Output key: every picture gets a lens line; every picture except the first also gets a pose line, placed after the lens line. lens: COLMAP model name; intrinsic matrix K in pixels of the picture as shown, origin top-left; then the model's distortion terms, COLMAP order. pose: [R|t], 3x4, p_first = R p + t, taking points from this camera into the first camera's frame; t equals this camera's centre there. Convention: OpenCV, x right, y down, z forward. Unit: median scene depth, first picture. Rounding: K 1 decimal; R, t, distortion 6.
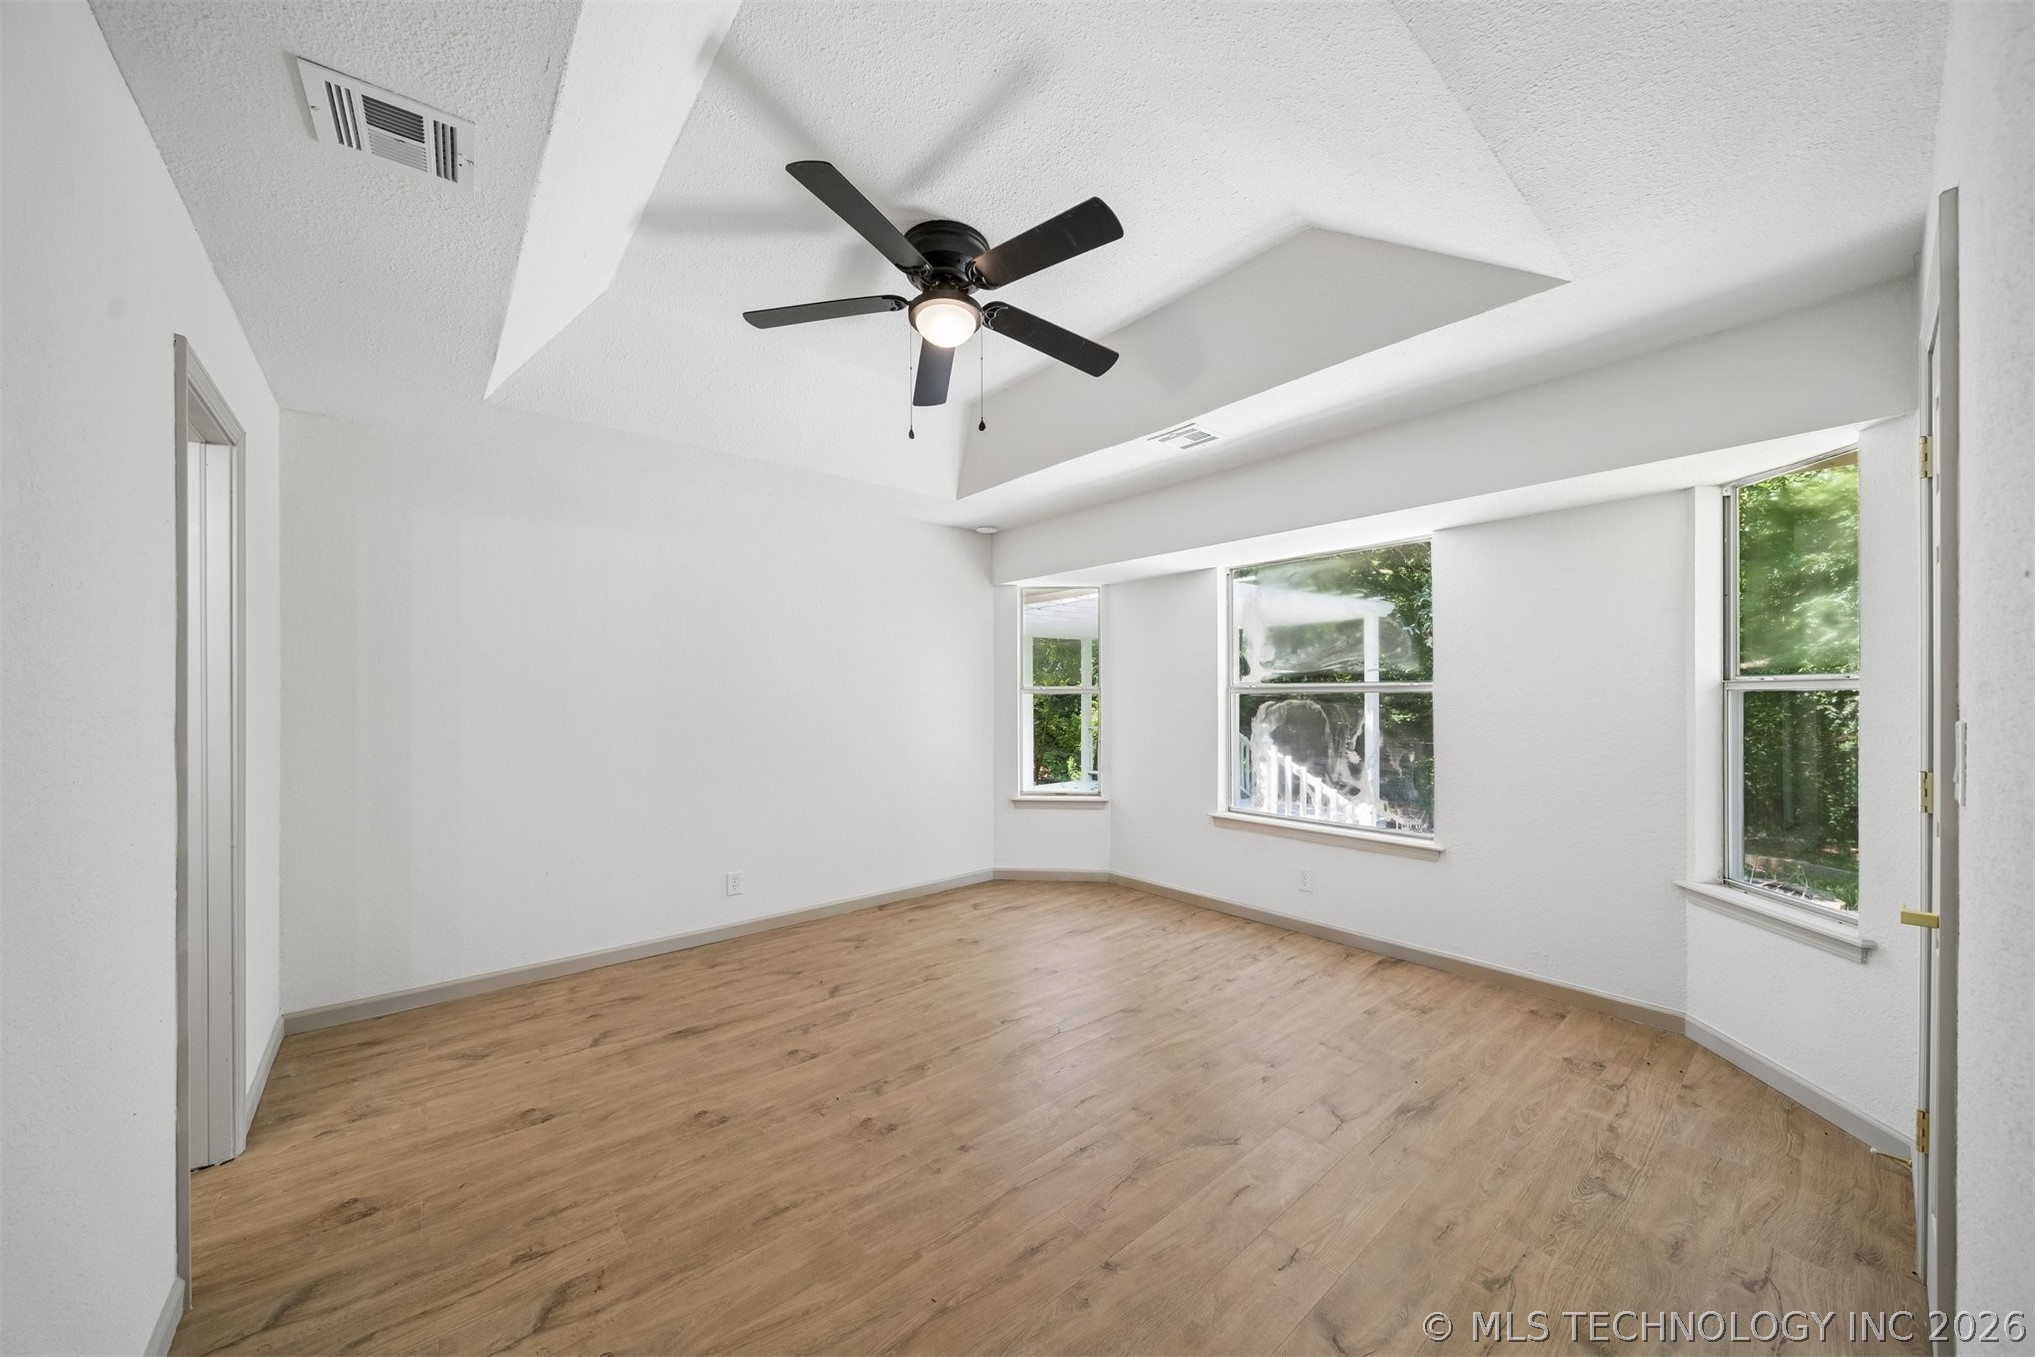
lens RADIAL K [[736.8, 0, 1029.7], [0, 736.8, 687.9], [0, 0, 1]] dist [0.003380, -0.000468]
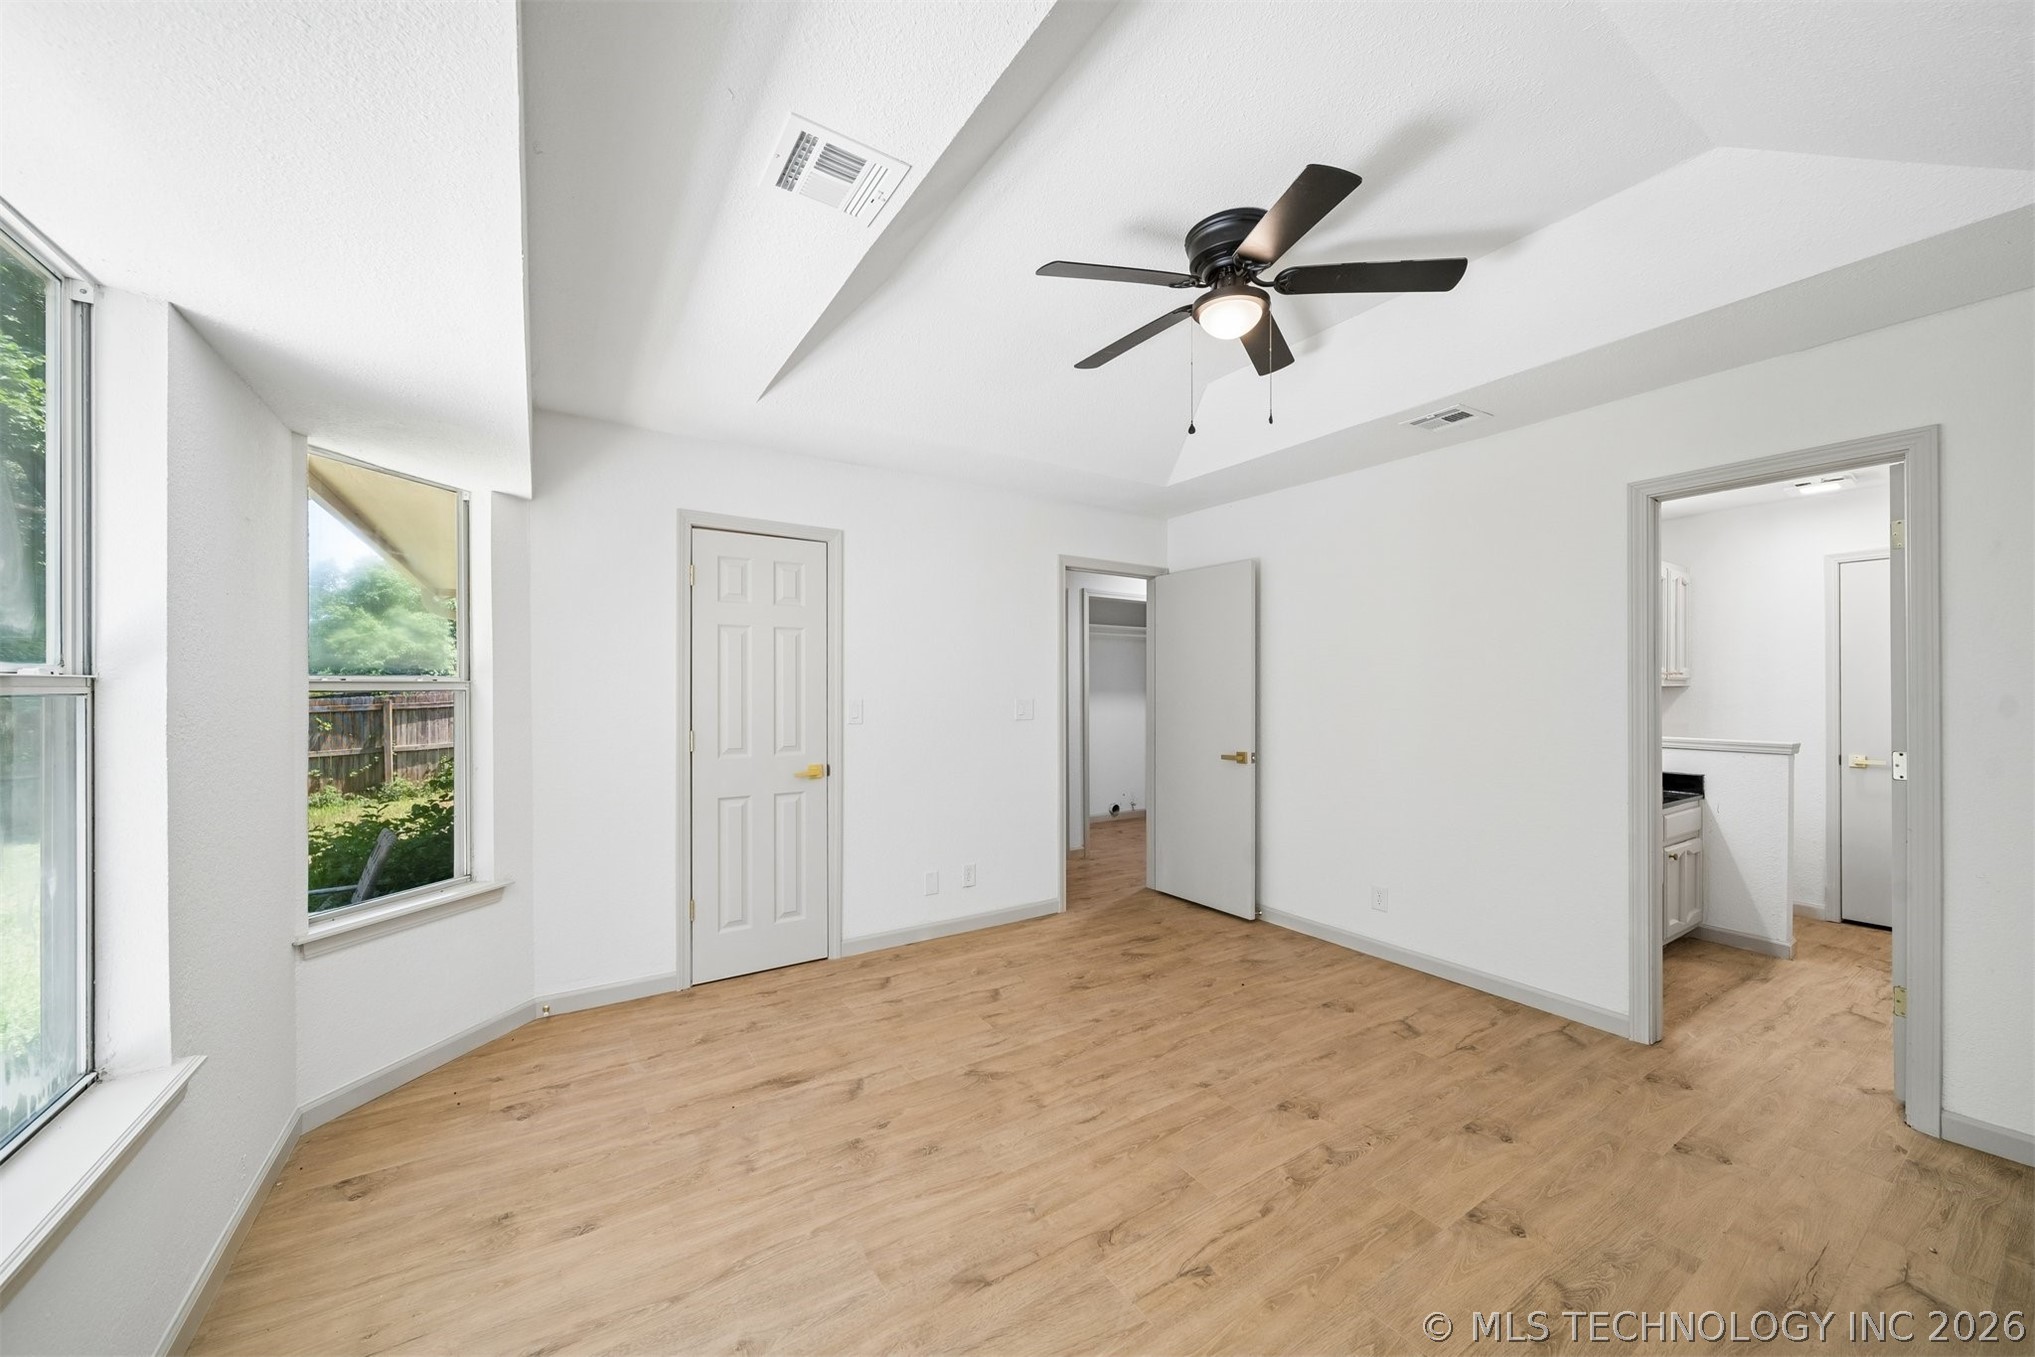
lens RADIAL K [[736.8, 0, 1025.1], [0, 736.8, 683.1], [0, 0, 1]] dist [0.003380, -0.000468]
pose [[-0.991656, 0.006232, 0.128765, 0.034466], [0.004523, 0.999898, -0.013564, 0.010564], [-0.128836, -0.012869, -0.991582, 2.033716]]
